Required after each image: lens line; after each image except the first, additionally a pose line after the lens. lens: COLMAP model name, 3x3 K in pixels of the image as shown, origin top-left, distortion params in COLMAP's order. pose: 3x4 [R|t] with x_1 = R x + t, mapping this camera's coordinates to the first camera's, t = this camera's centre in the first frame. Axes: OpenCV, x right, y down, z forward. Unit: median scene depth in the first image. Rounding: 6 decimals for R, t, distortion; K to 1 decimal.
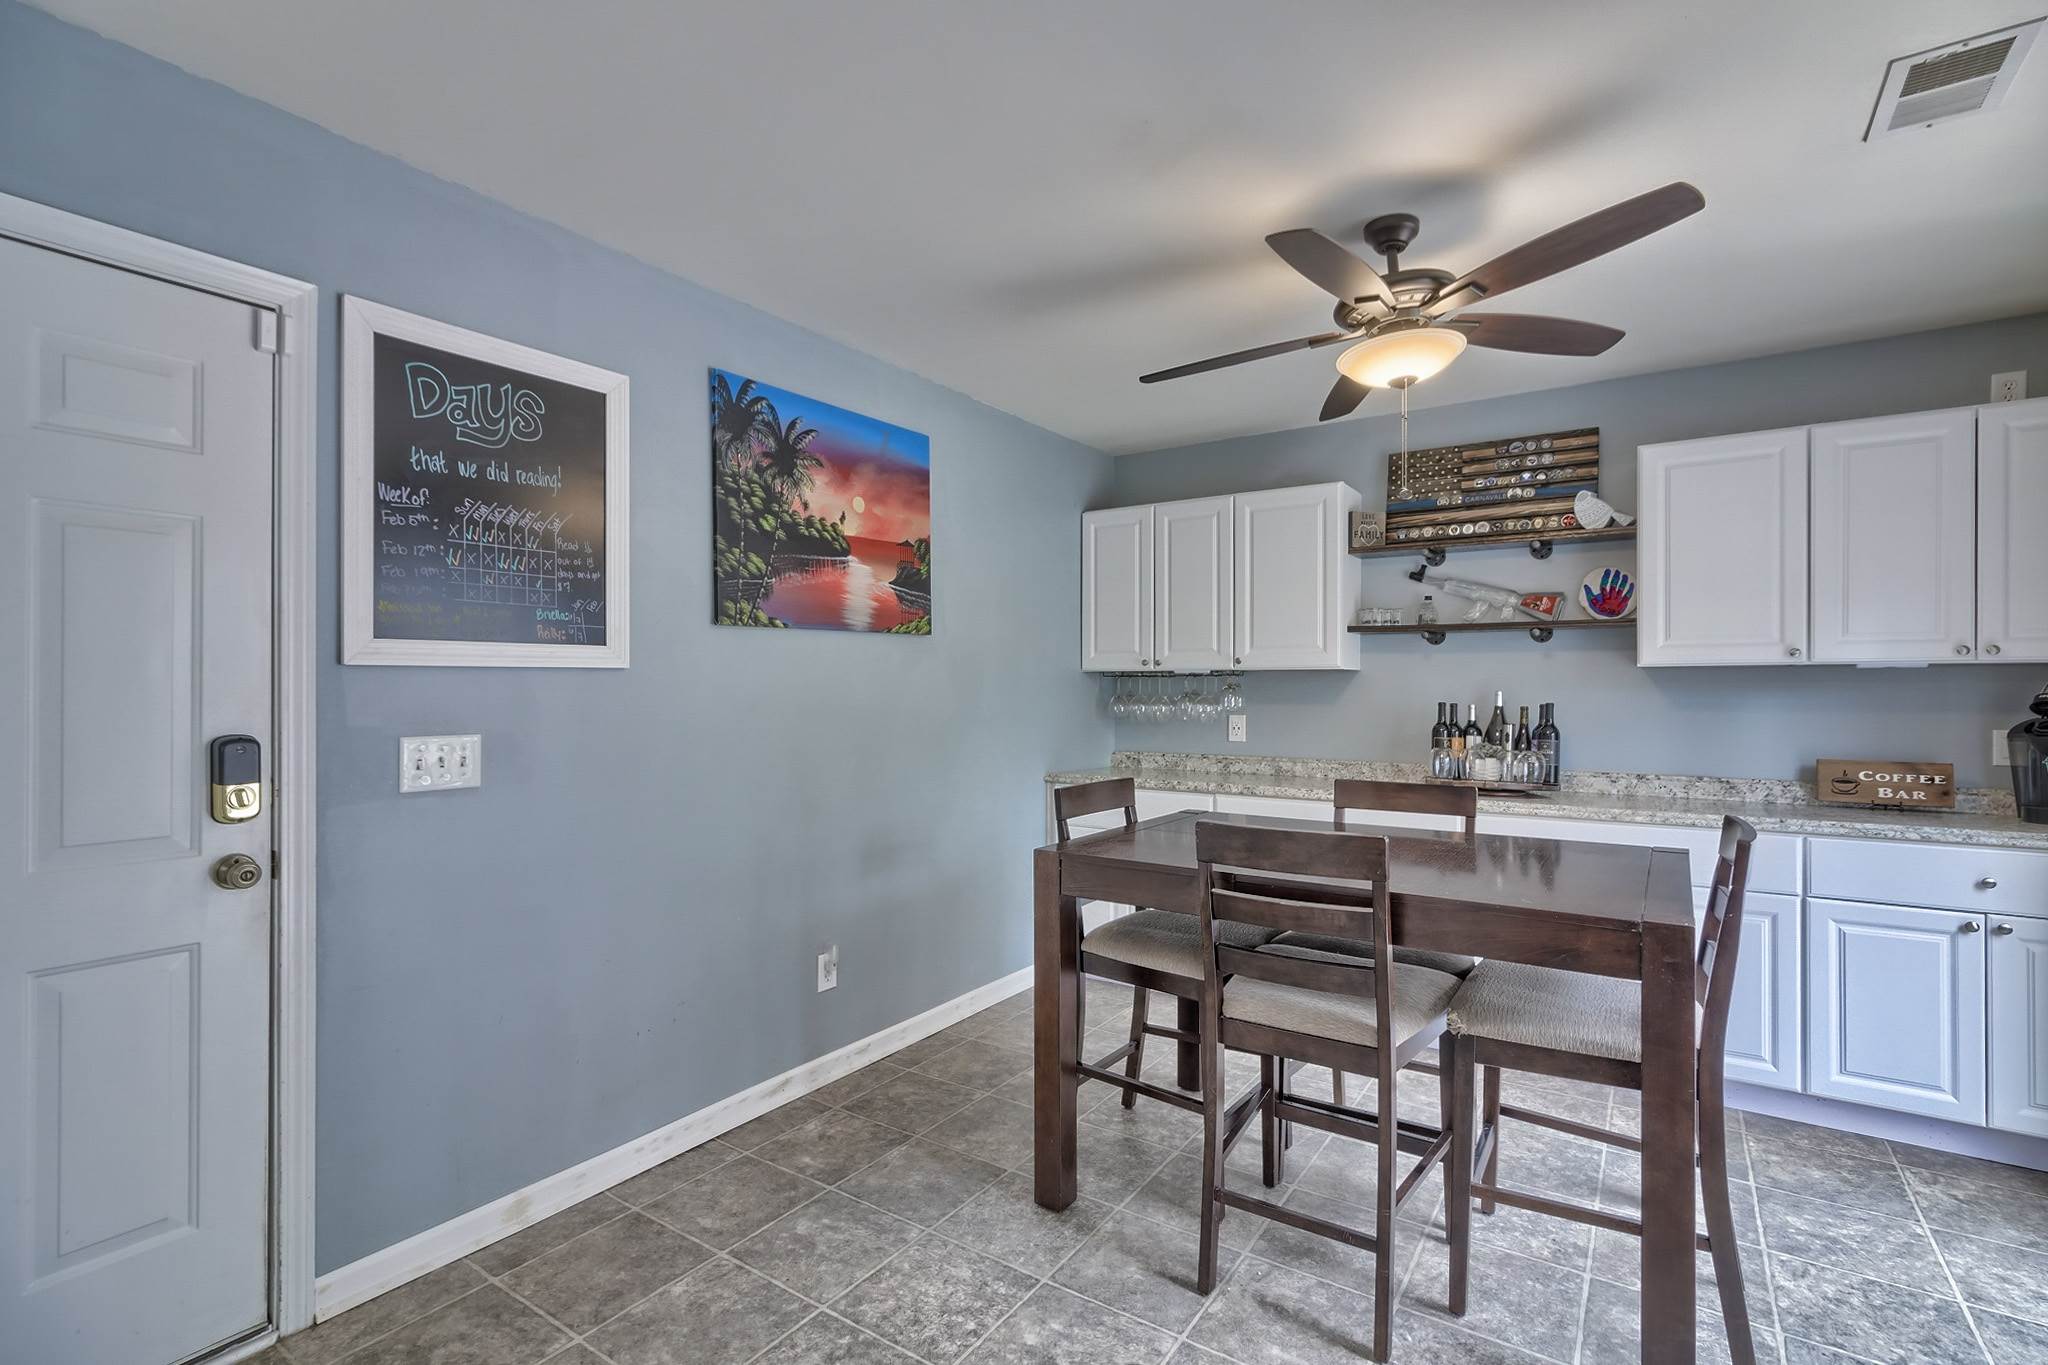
lens RADIAL K [[950.5, 0, 1031.6], [0, 950.5, 686.7], [0, 0, 1]] dist [0.001511, -0.000054]
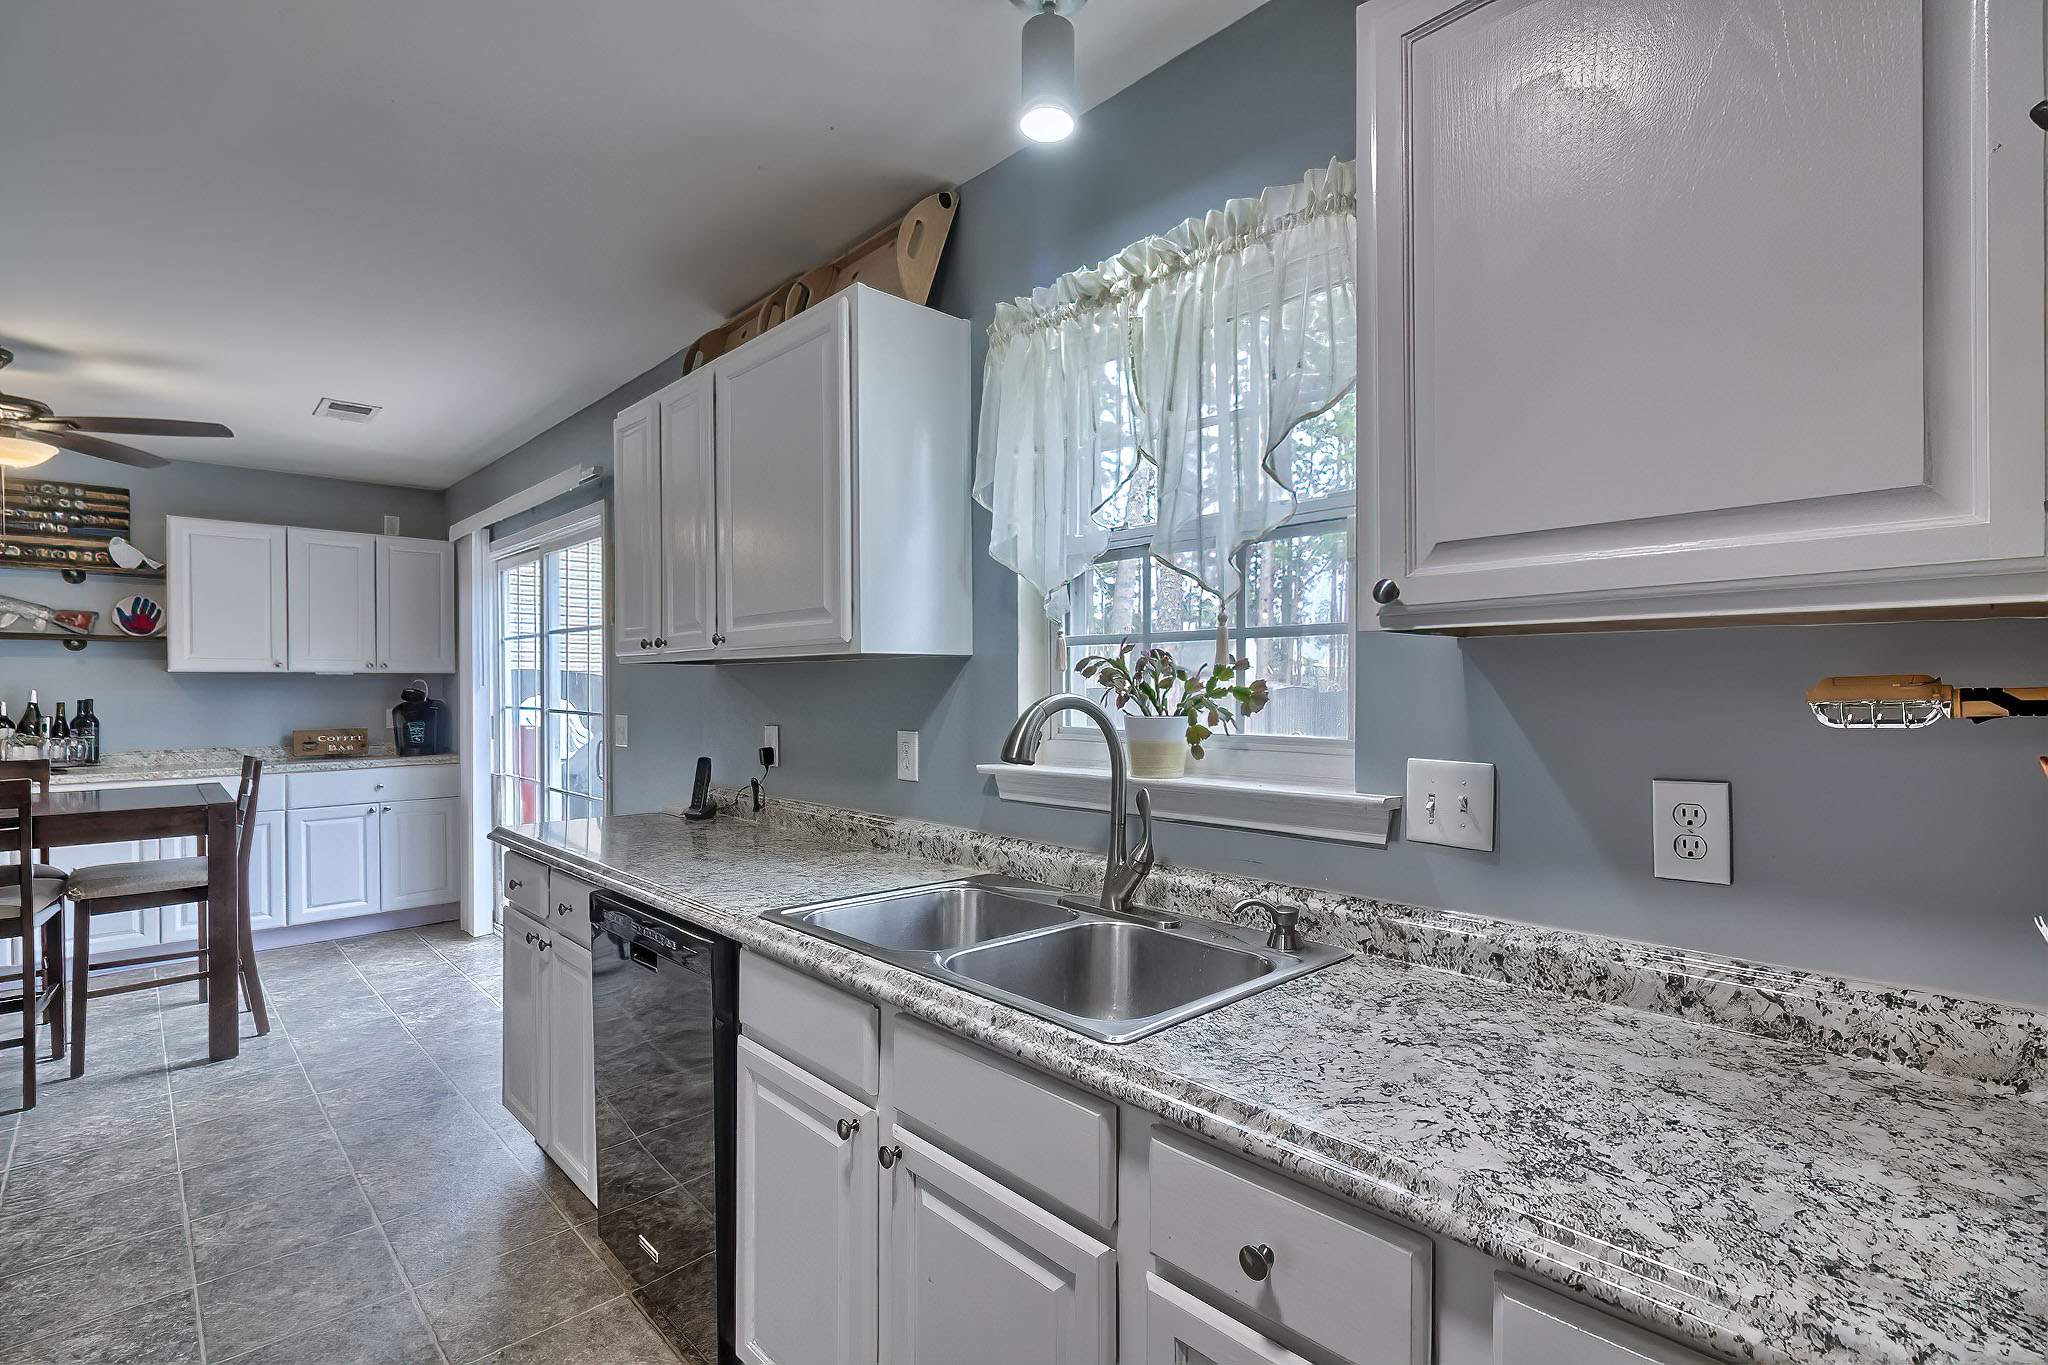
lens RADIAL K [[939.0, 0, 1024.3], [0, 939.0, 694.9], [0, 0, 1]] dist [0.001567, 0.000083]
pose [[0.216107, -0.008747, 0.976331, -0.403949], [0.003727, 0.999960, 0.008133, 0.005957], [-0.976363, 0.001881, 0.216131, -0.485375]]
